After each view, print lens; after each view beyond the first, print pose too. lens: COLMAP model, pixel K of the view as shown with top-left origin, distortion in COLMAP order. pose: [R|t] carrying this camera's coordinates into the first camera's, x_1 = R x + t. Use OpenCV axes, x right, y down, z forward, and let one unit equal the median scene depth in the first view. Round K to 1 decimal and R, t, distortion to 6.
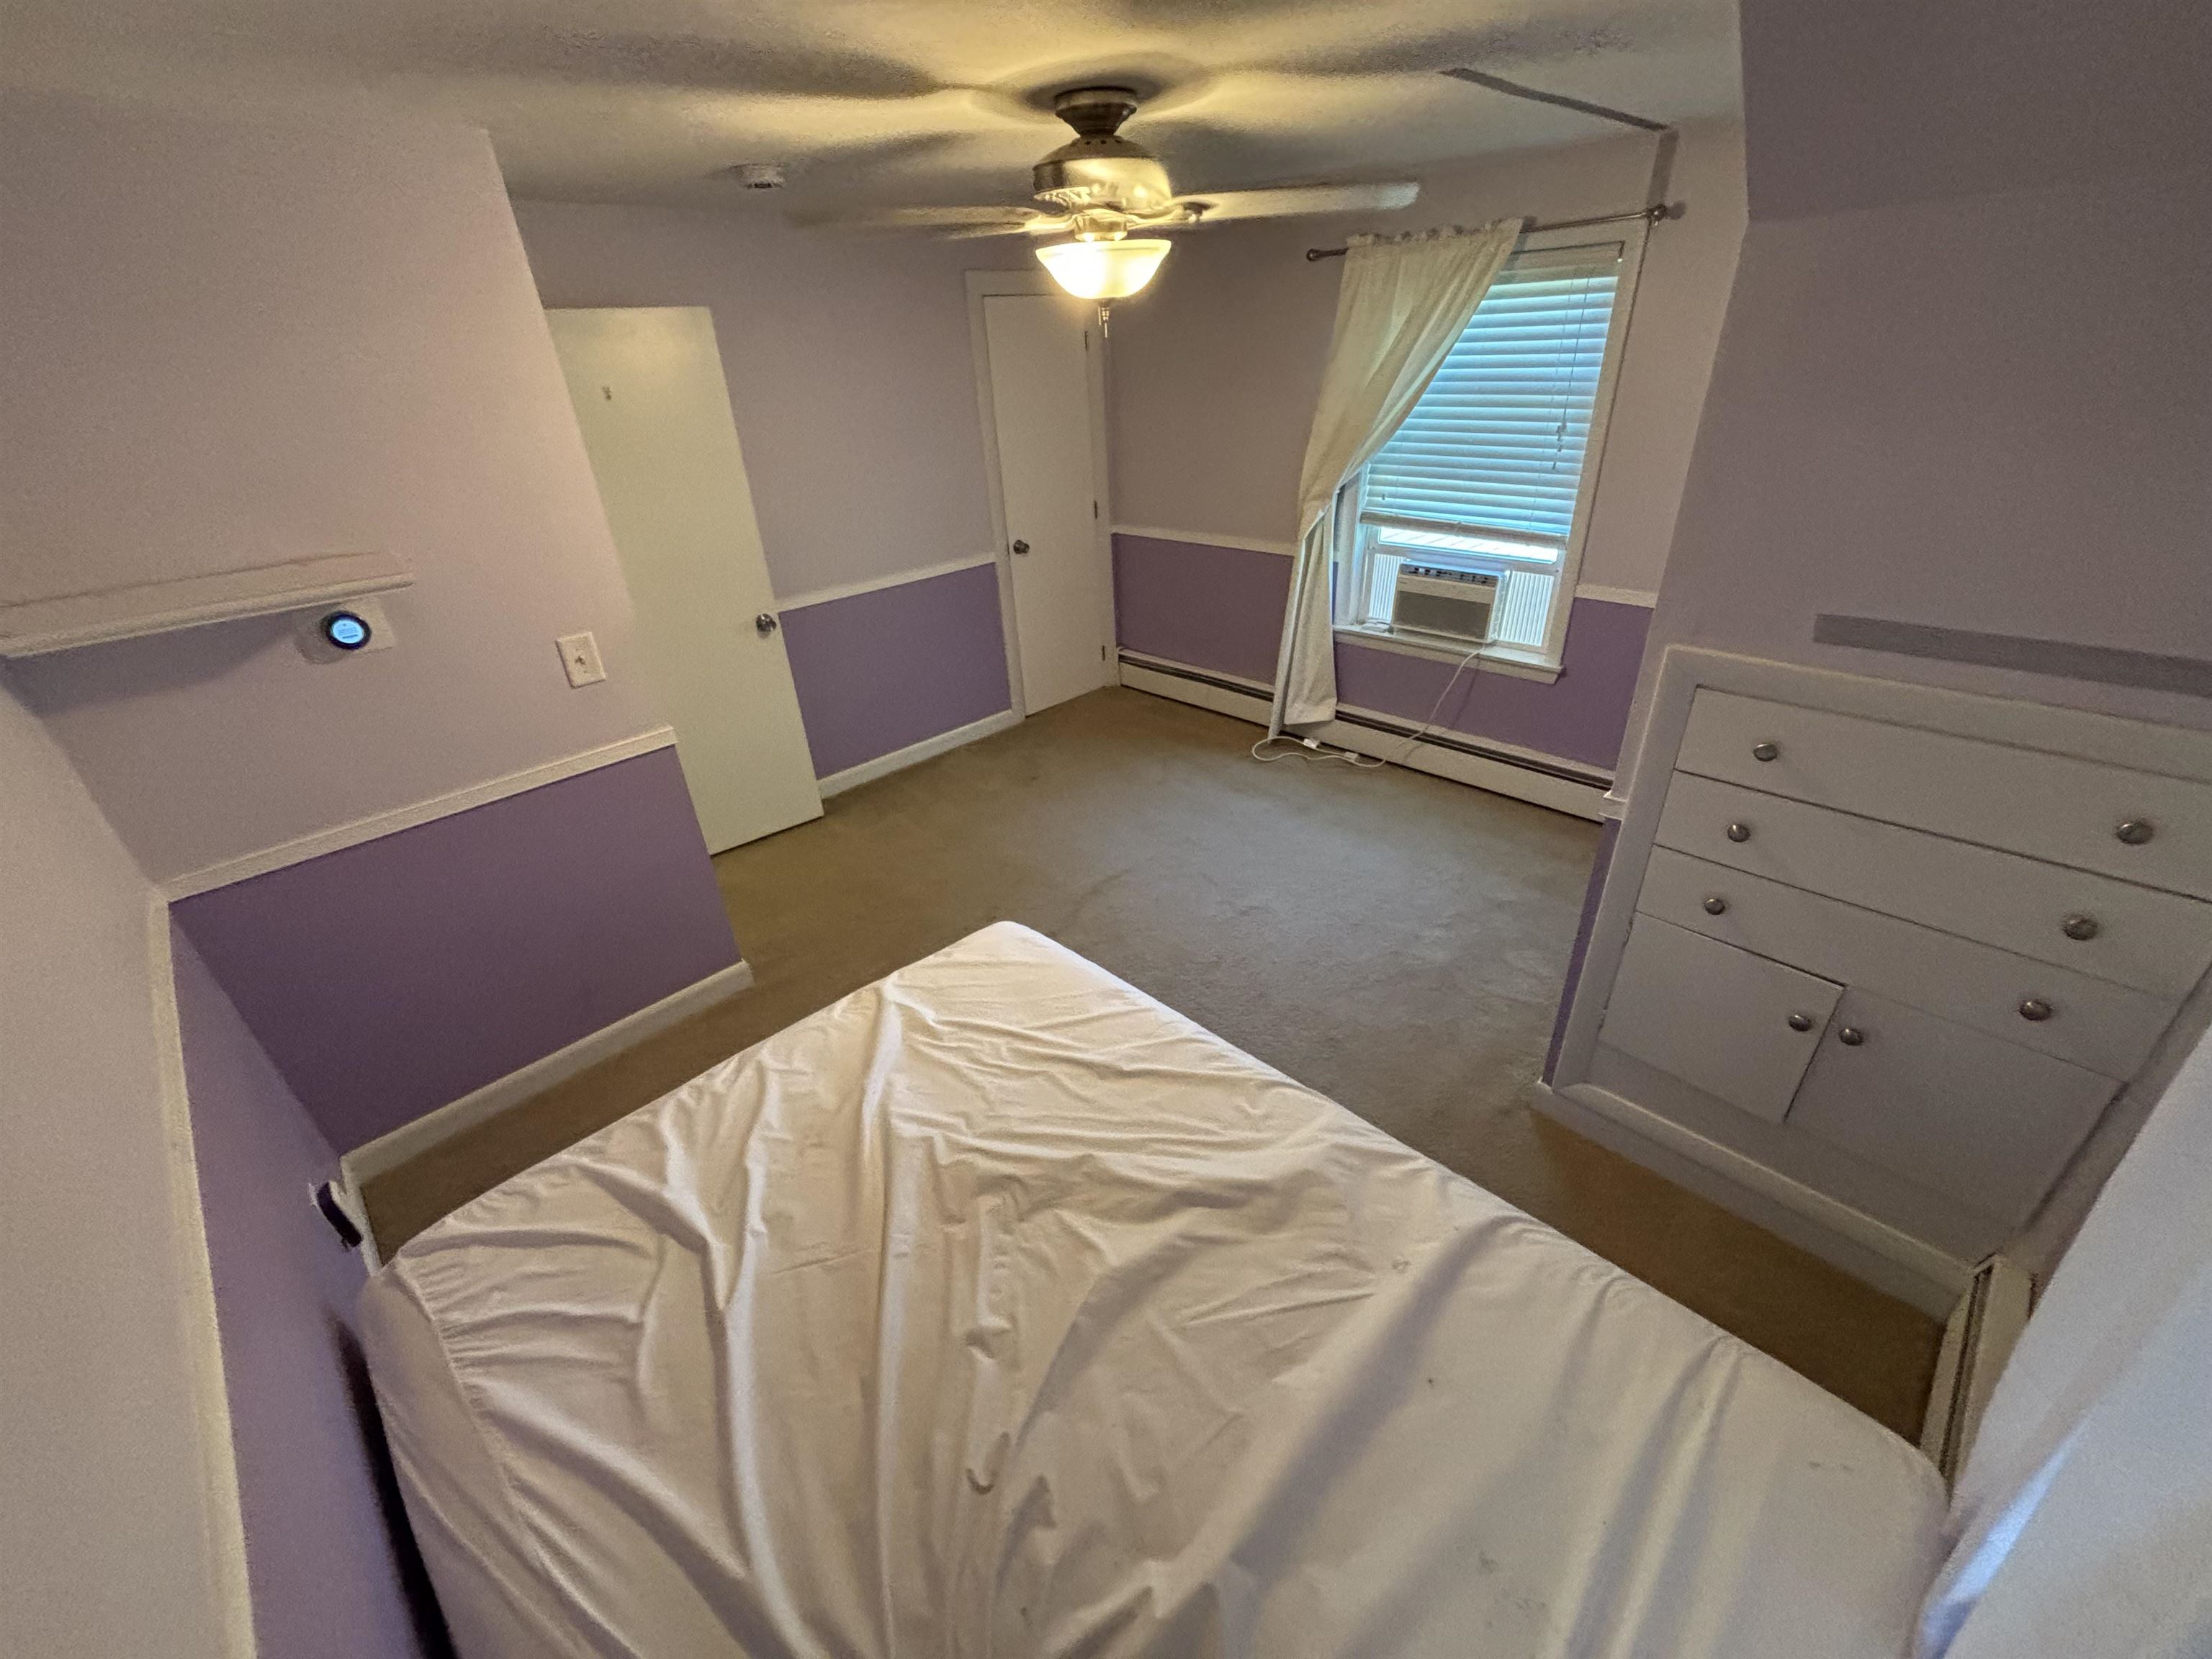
lens RADIAL K [[881.8, 0, 1107.5], [0, 881.8, 829.5], [0, 0, 1]] dist [0.005674, -0.001155]
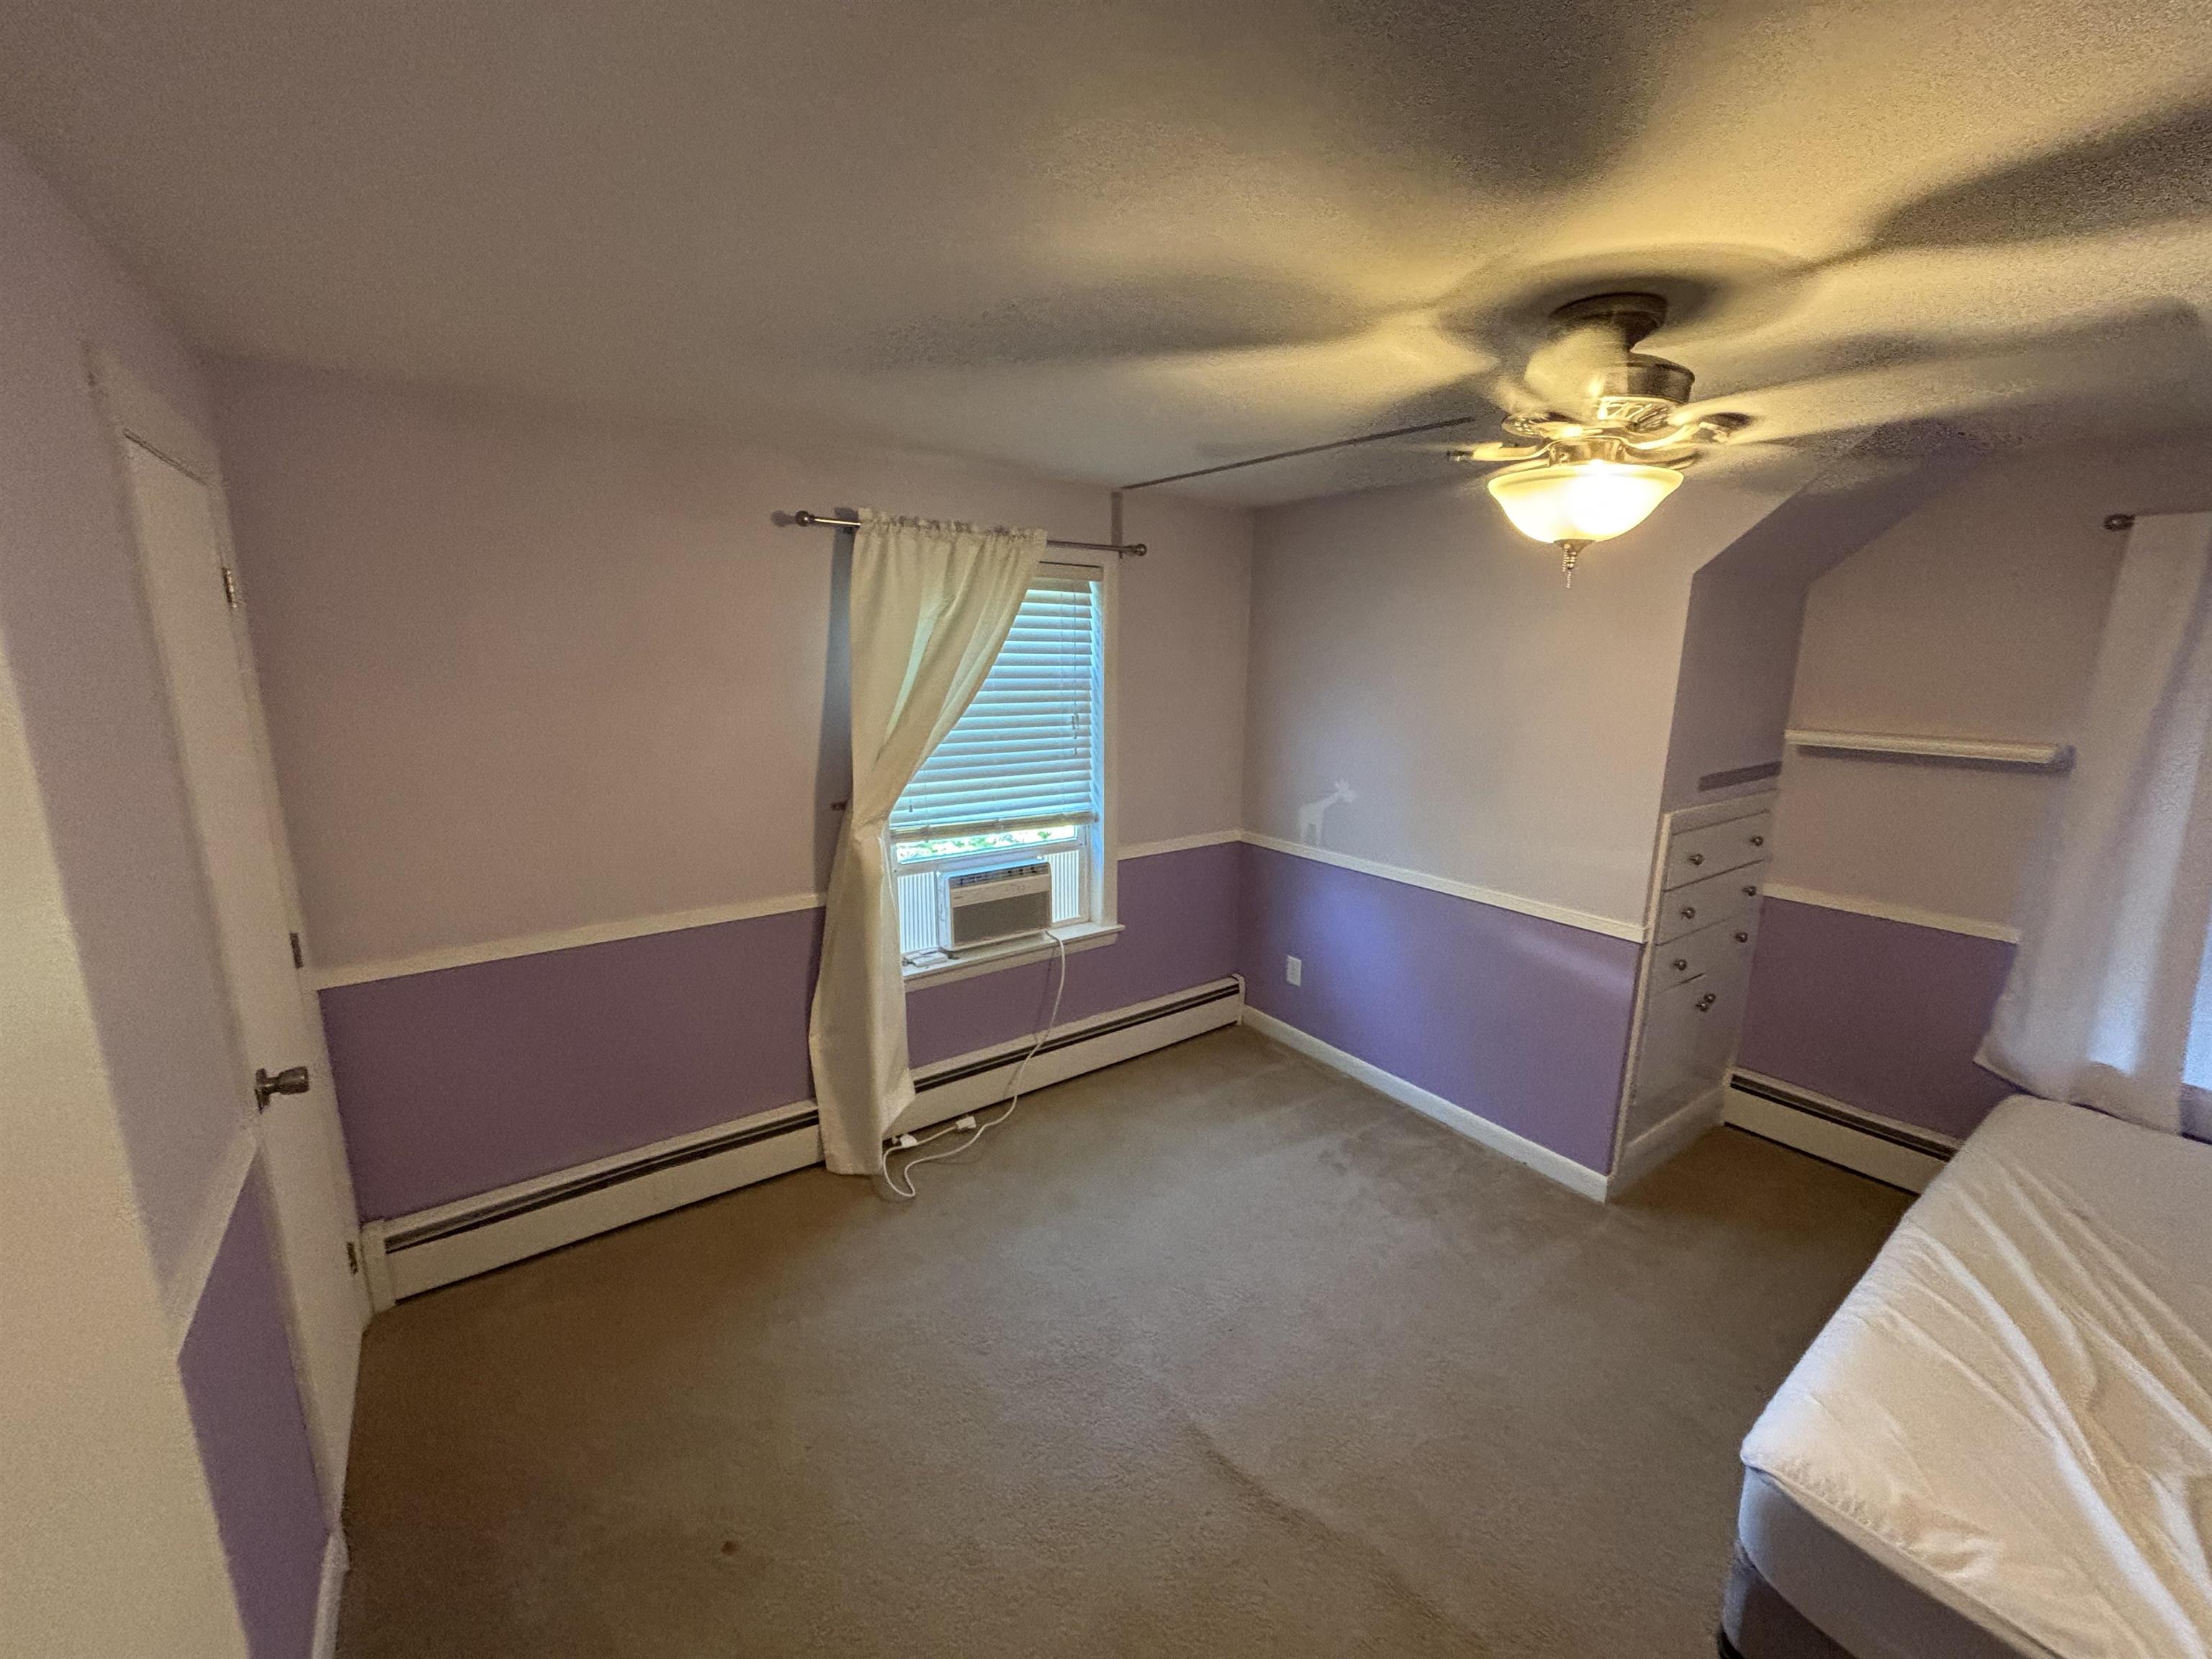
lens RADIAL K [[881.8, 0, 1043.9], [0, 881.8, 853.5], [0, 0, 1]] dist [0.005674, -0.001155]
pose [[0.156931, -0.170304, 0.972815, -0.470138], [0.458273, 0.885111, 0.081024, -0.362227], [-0.874848, 0.433099, 0.216947, 0.766277]]
